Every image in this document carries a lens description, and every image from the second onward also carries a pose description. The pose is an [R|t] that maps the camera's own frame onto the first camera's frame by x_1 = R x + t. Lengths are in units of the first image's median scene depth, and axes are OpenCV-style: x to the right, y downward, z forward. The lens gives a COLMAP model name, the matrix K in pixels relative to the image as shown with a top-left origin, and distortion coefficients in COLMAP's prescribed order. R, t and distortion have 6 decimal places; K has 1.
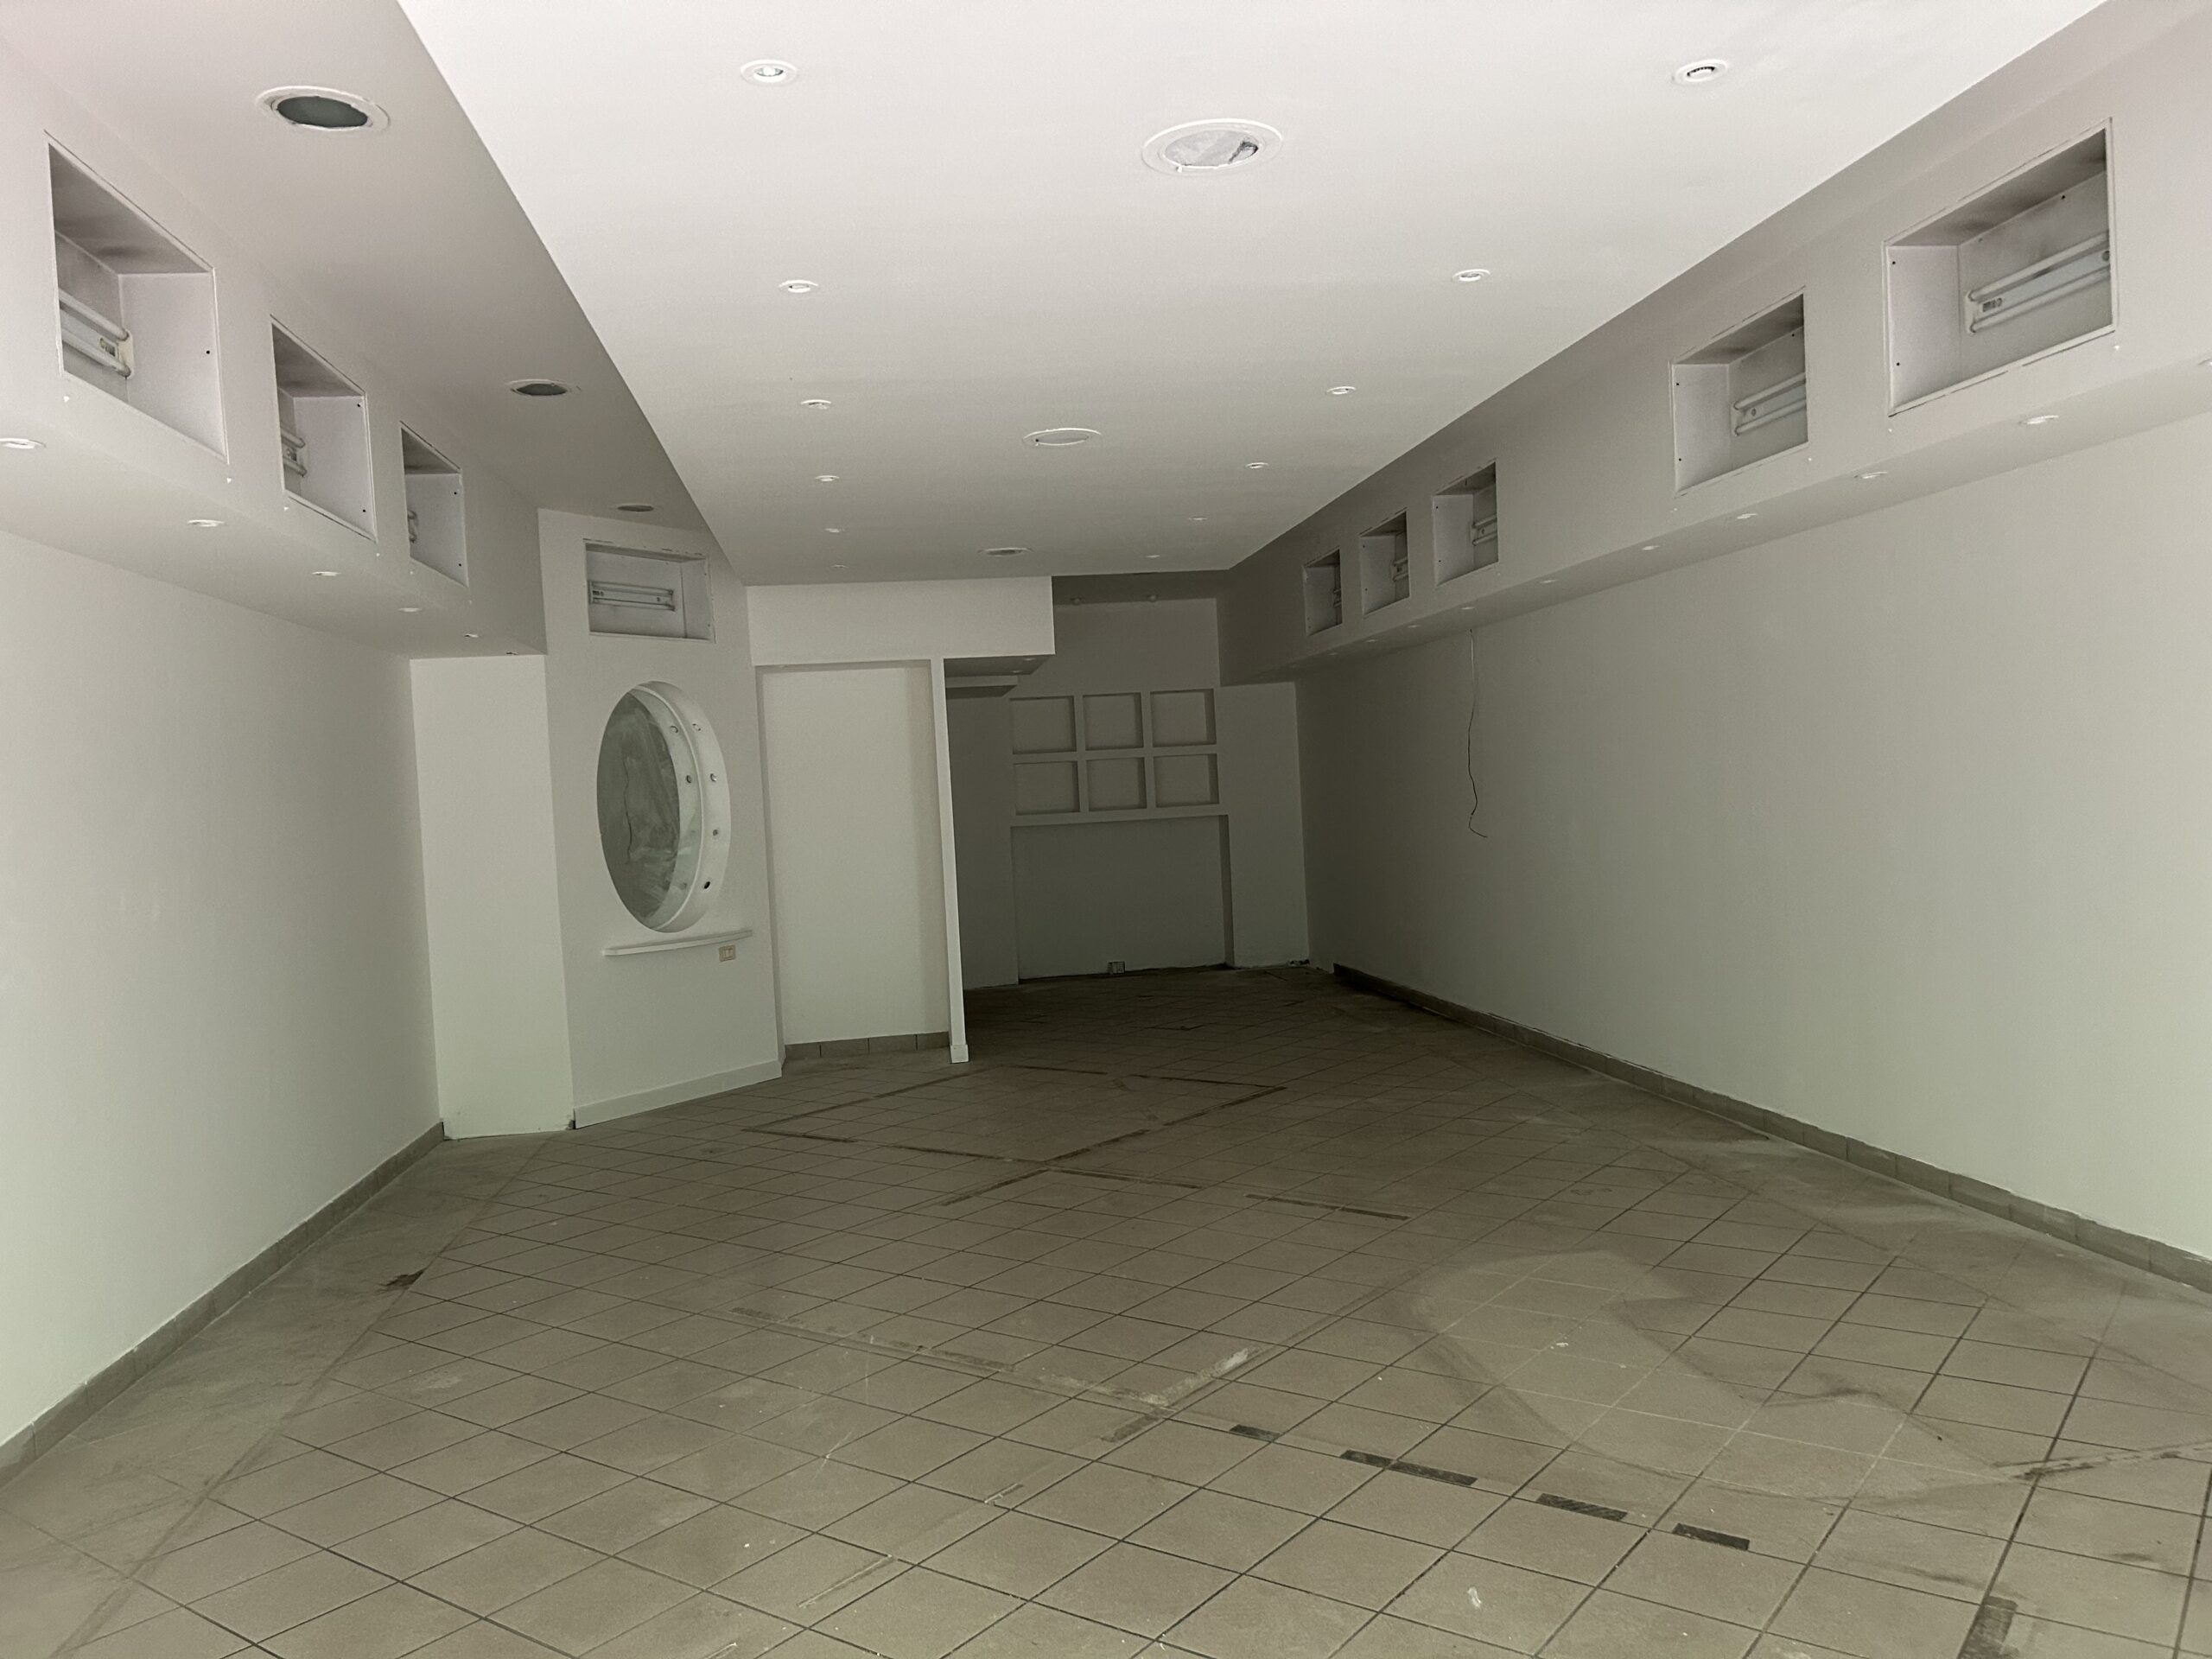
lens RADIAL K [[1645.8, 0, 1068.5], [0, 1645.8, 879.8], [0, 0, 1]] dist [0.114081, -0.155024]
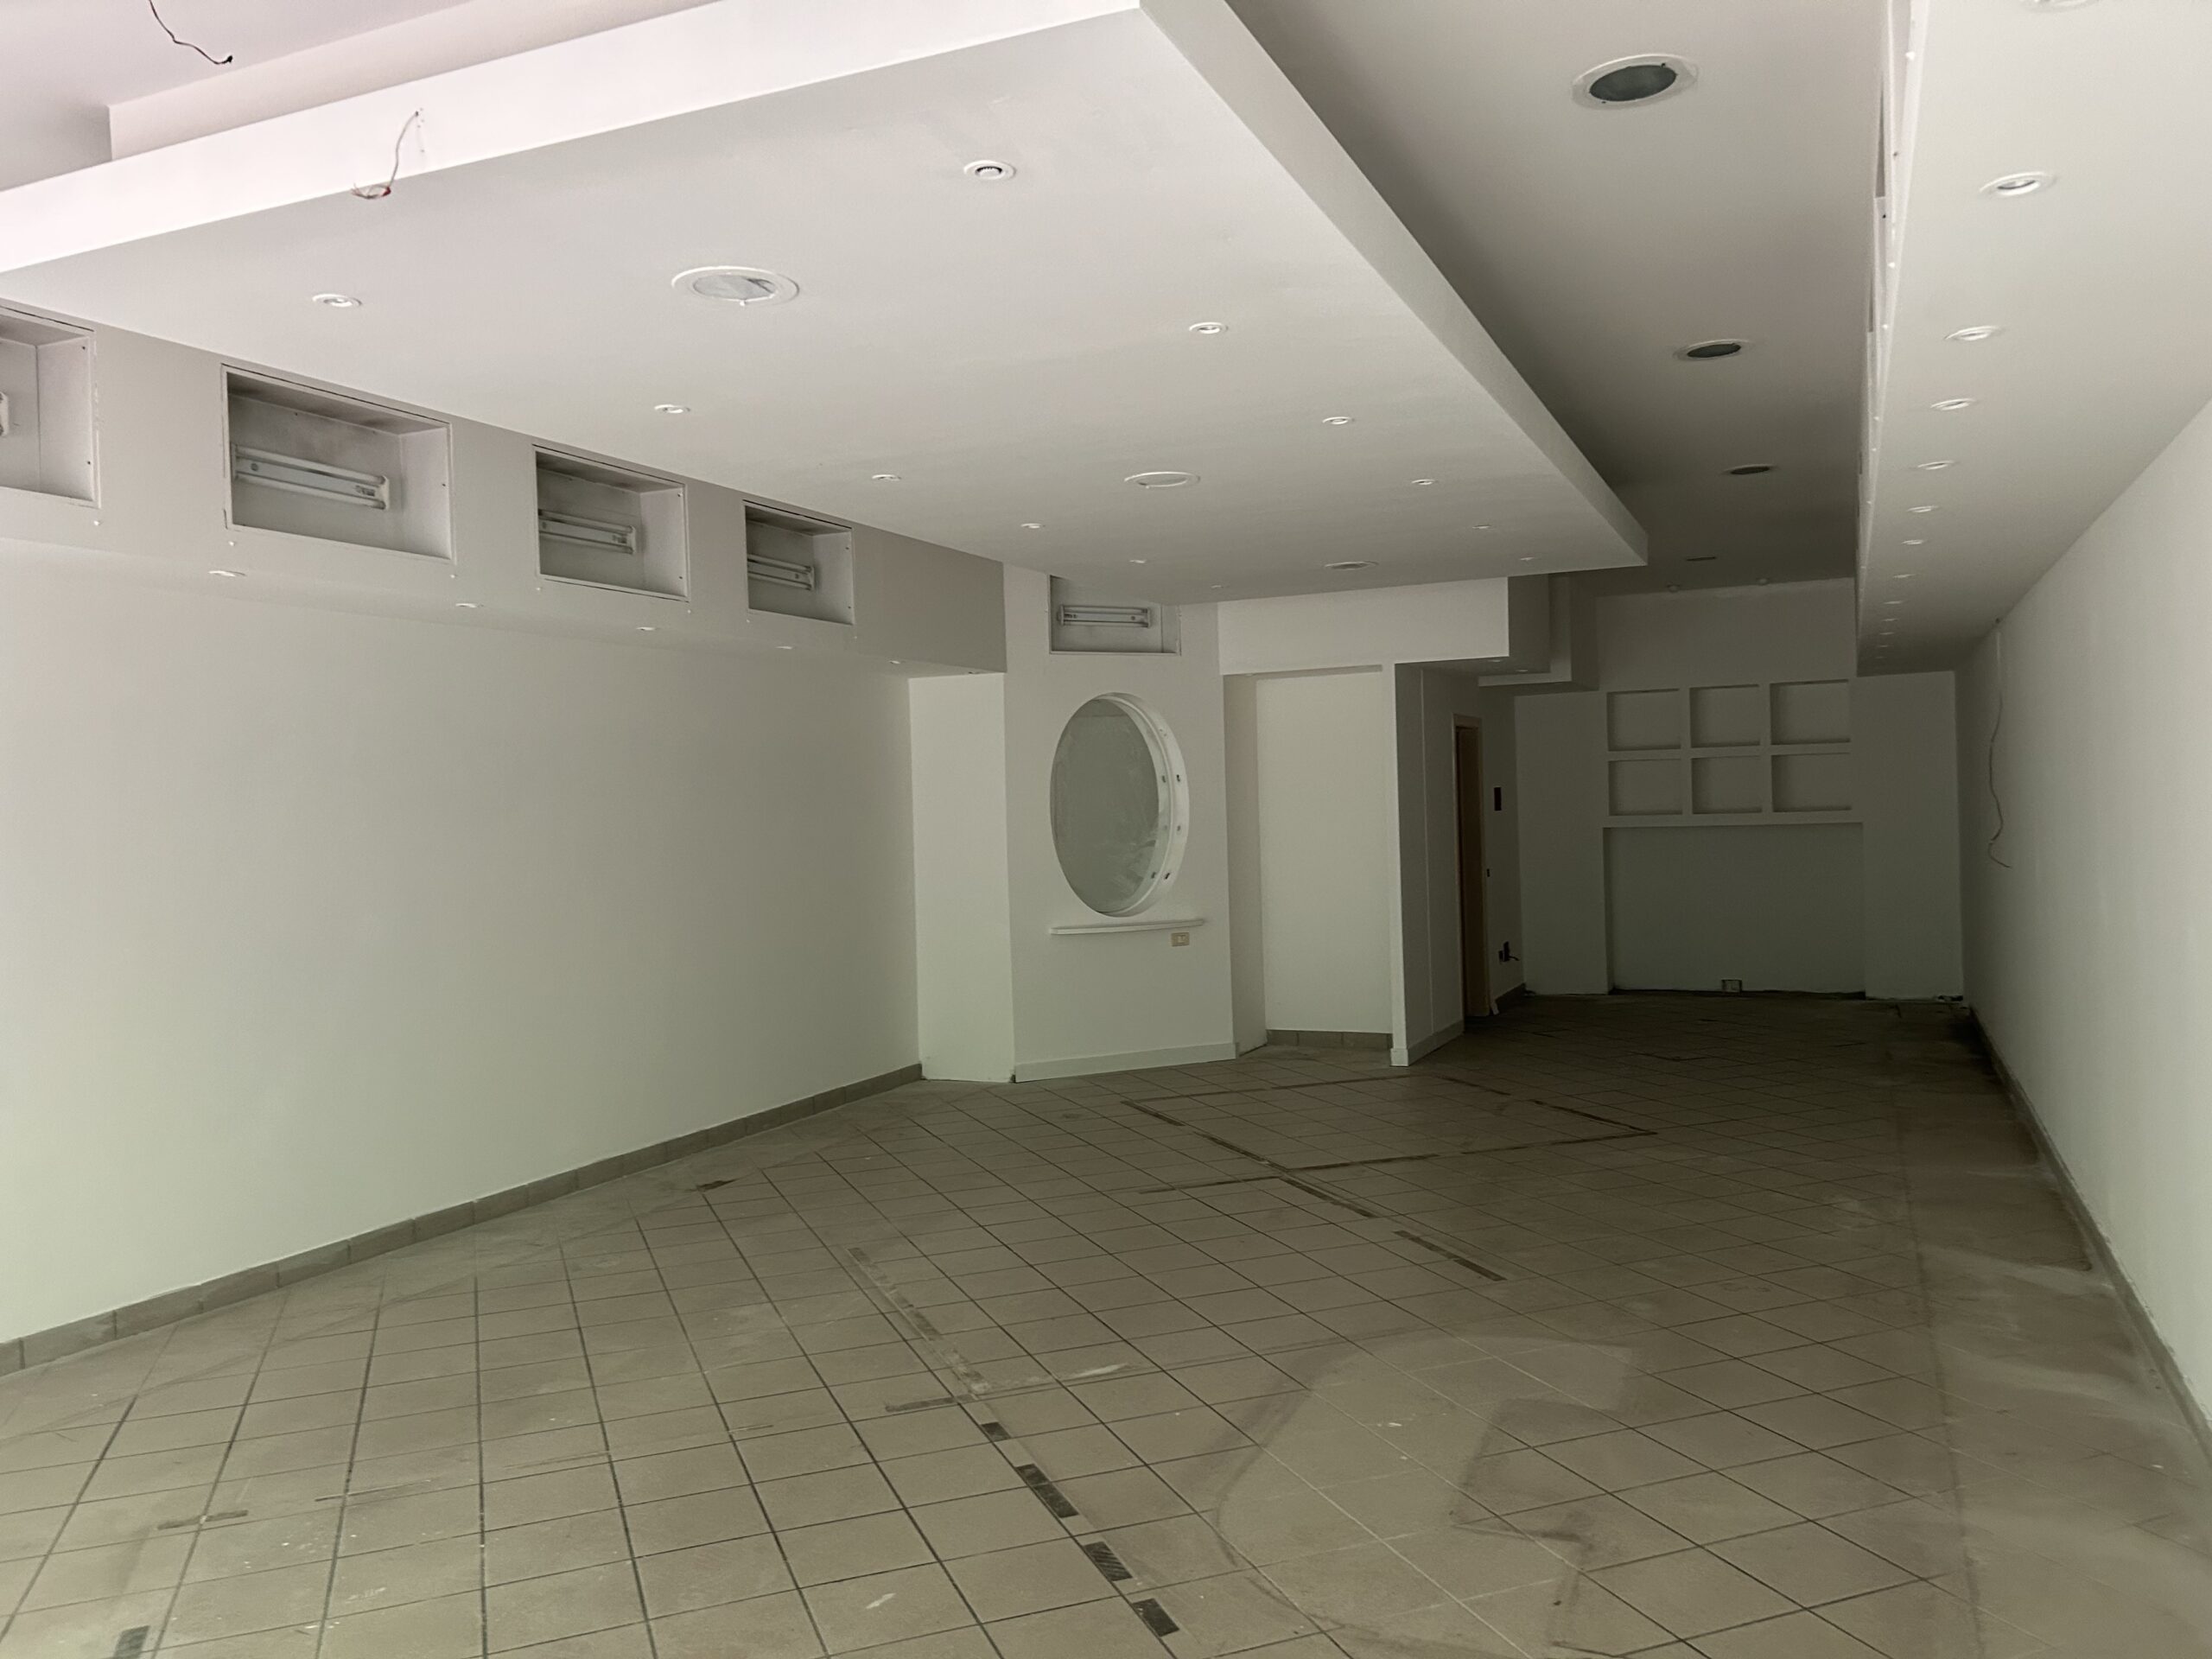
lens RADIAL K [[1638.7, 0, 1118.3], [0, 1638.7, 834.2], [0, 0, 1]] dist [0.121237, -0.191864]
pose [[0.855090, 0.039180, -0.516998, 0.345115], [-0.044886, 0.998991, 0.001467, -0.026937], [0.516534, 0.021952, 0.855986, 0.058515]]
